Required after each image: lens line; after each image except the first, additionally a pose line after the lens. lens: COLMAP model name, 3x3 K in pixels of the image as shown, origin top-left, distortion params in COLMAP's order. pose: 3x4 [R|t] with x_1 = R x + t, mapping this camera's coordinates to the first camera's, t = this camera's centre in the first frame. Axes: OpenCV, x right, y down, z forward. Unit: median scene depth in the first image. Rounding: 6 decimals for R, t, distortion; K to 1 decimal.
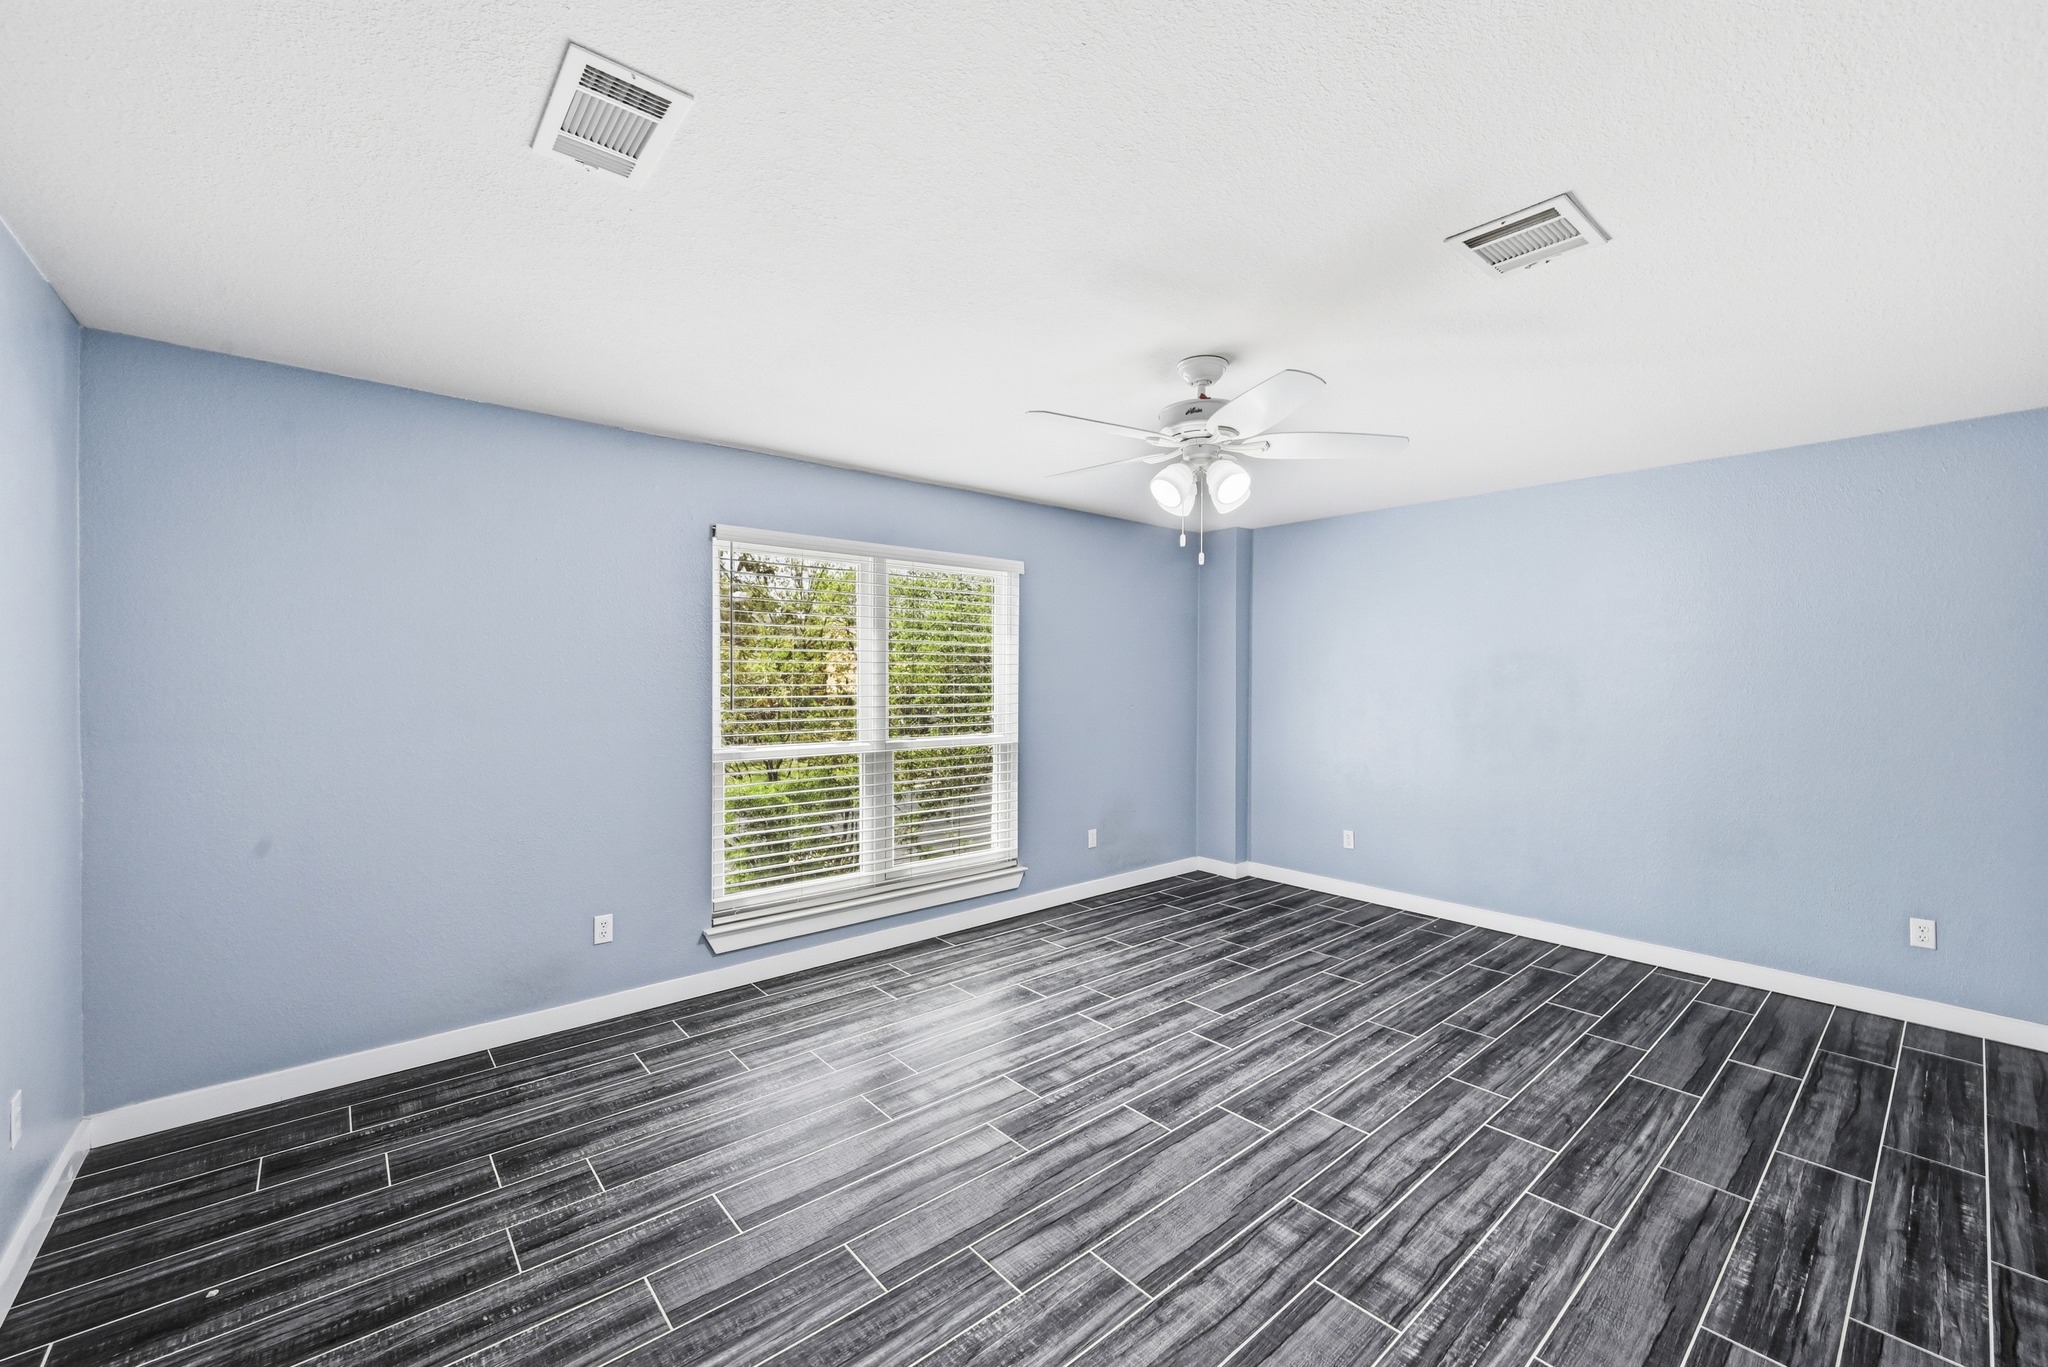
lens RADIAL K [[814.0, 0, 1018.4], [0, 814.0, 679.6], [0, 0, 1]] dist [0.001013, 0.000230]
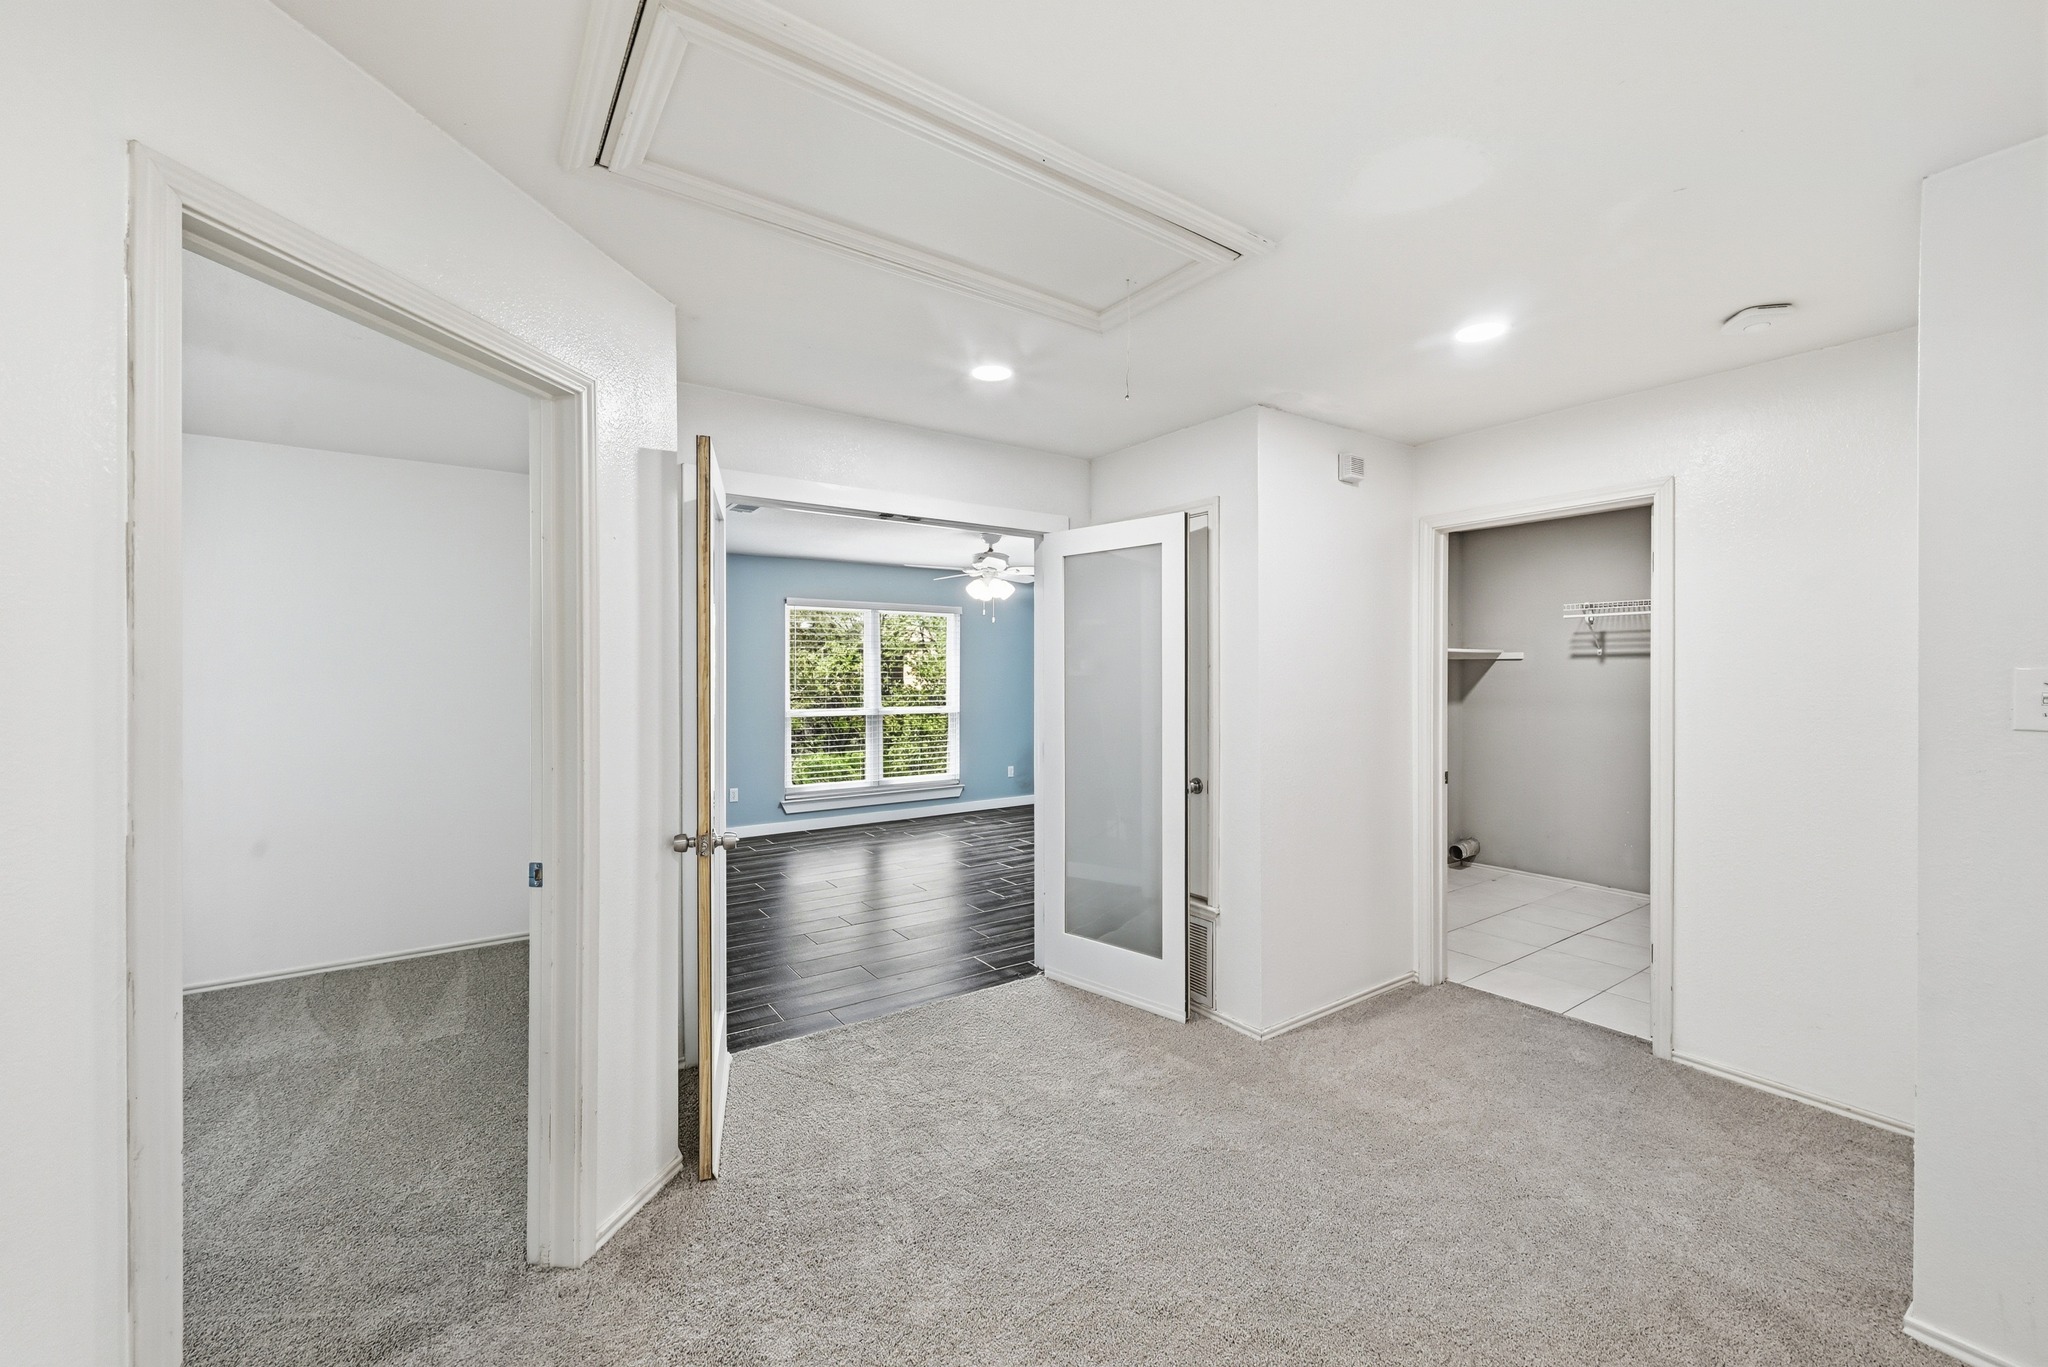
lens RADIAL K [[814.0, 0, 1018.4], [0, 814.0, 679.6], [0, 0, 1]] dist [0.001013, 0.000230]
pose [[0.994962, 0.001164, -0.100243, 0.480196], [-0.001031, 0.999999, 0.001377, 0.011867], [0.100244, -0.001266, 0.994962, -1.130953]]
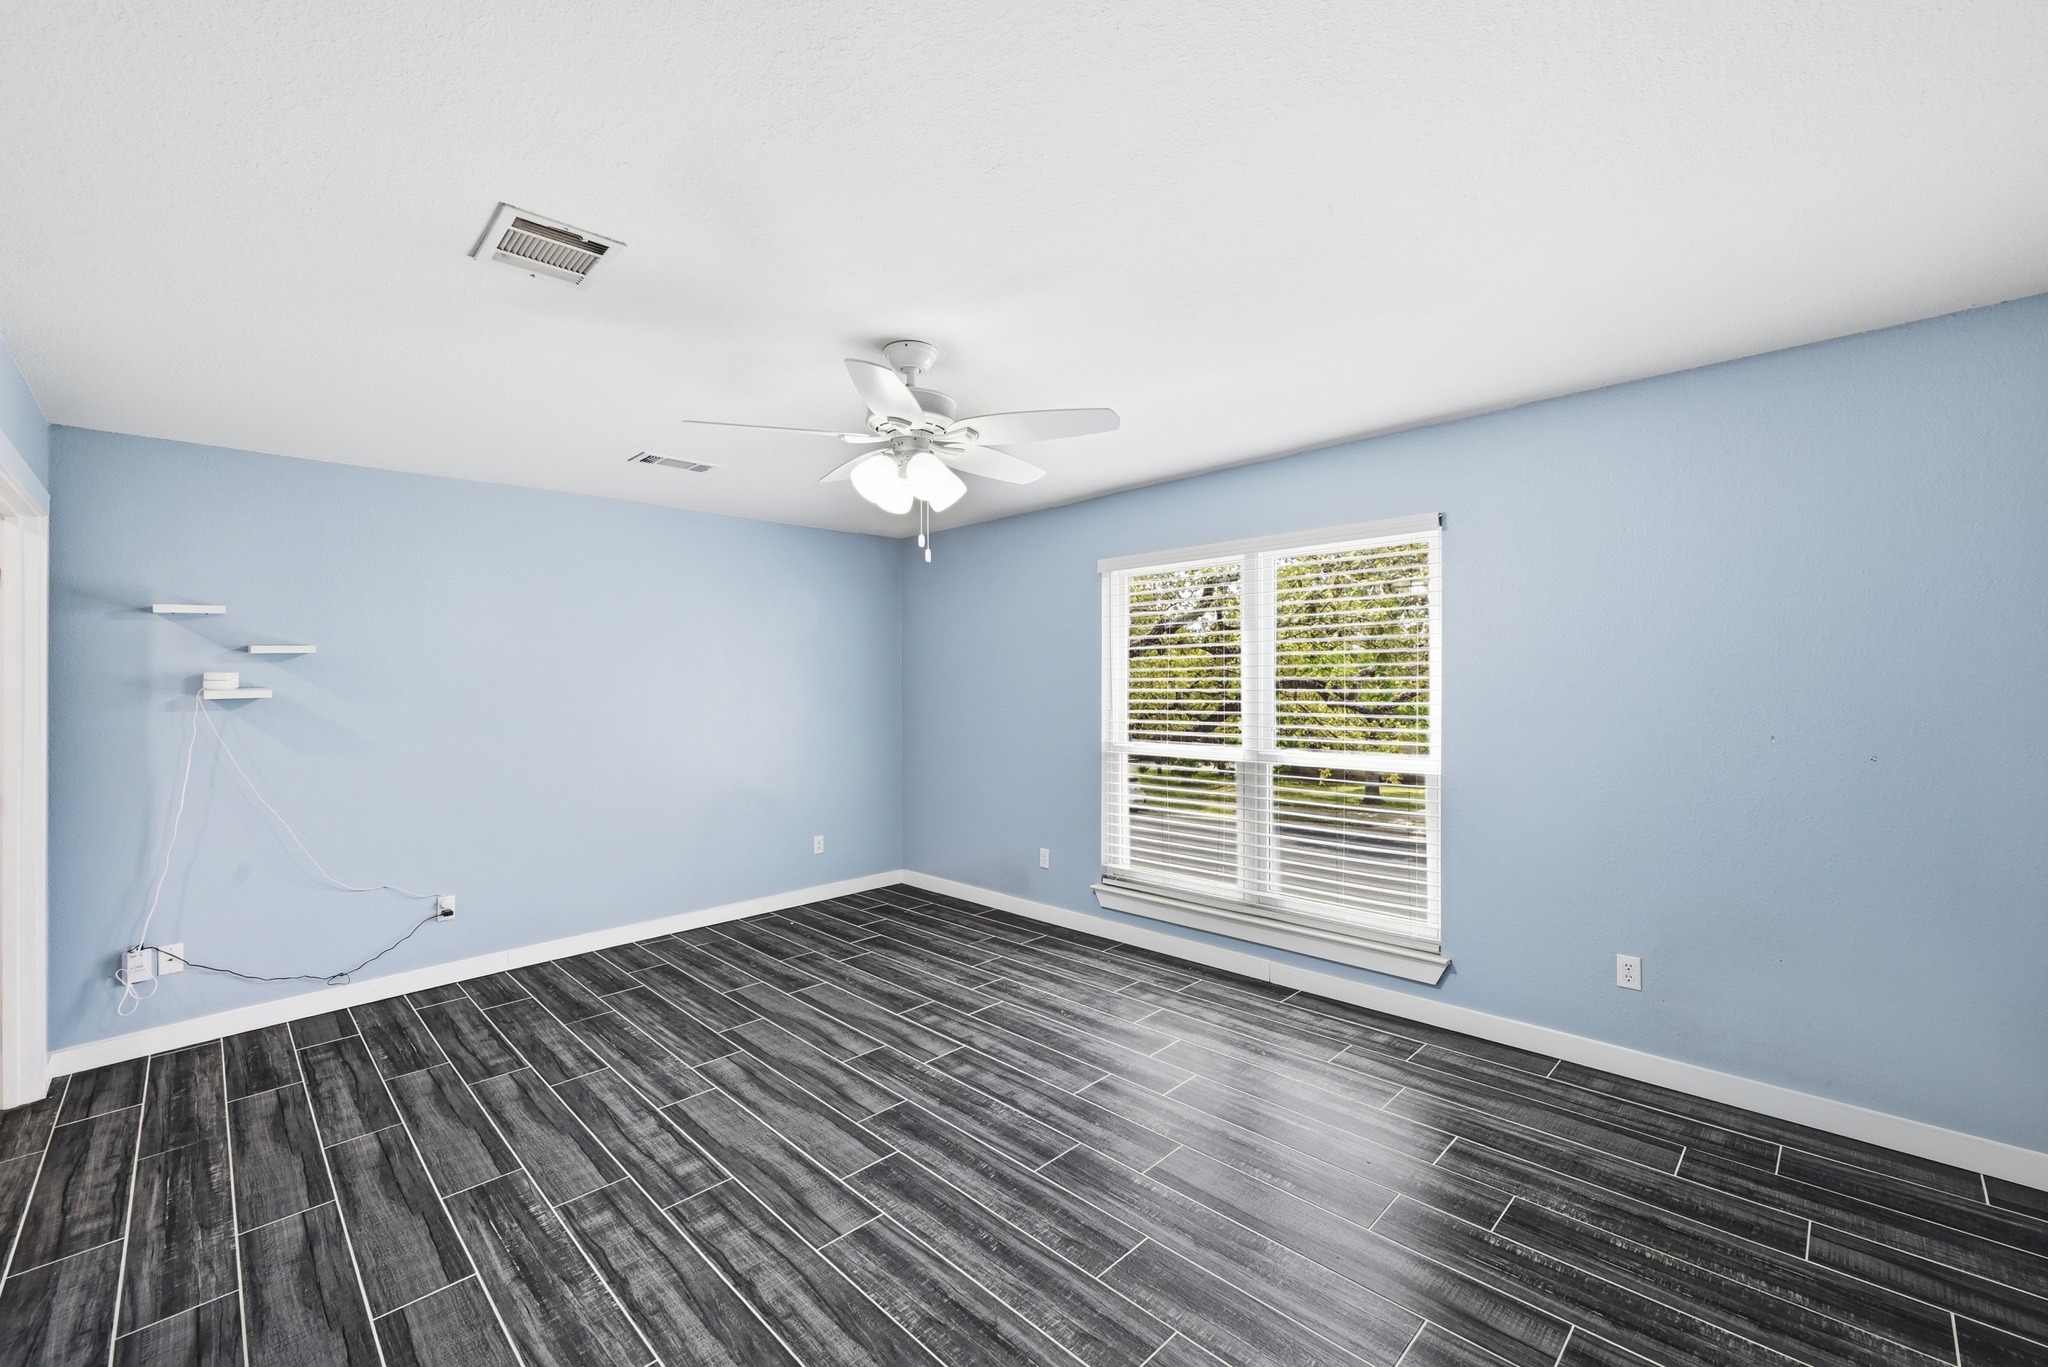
lens RADIAL K [[814.0, 0, 1018.4], [0, 814.0, 679.6], [0, 0, 1]] dist [0.001013, 0.000230]
pose [[0.089286, -0.002934, -0.996002, 1.068570], [0.008999, 0.999957, -0.002139, -0.008657], [0.995965, -0.008772, 0.089309, 0.957687]]
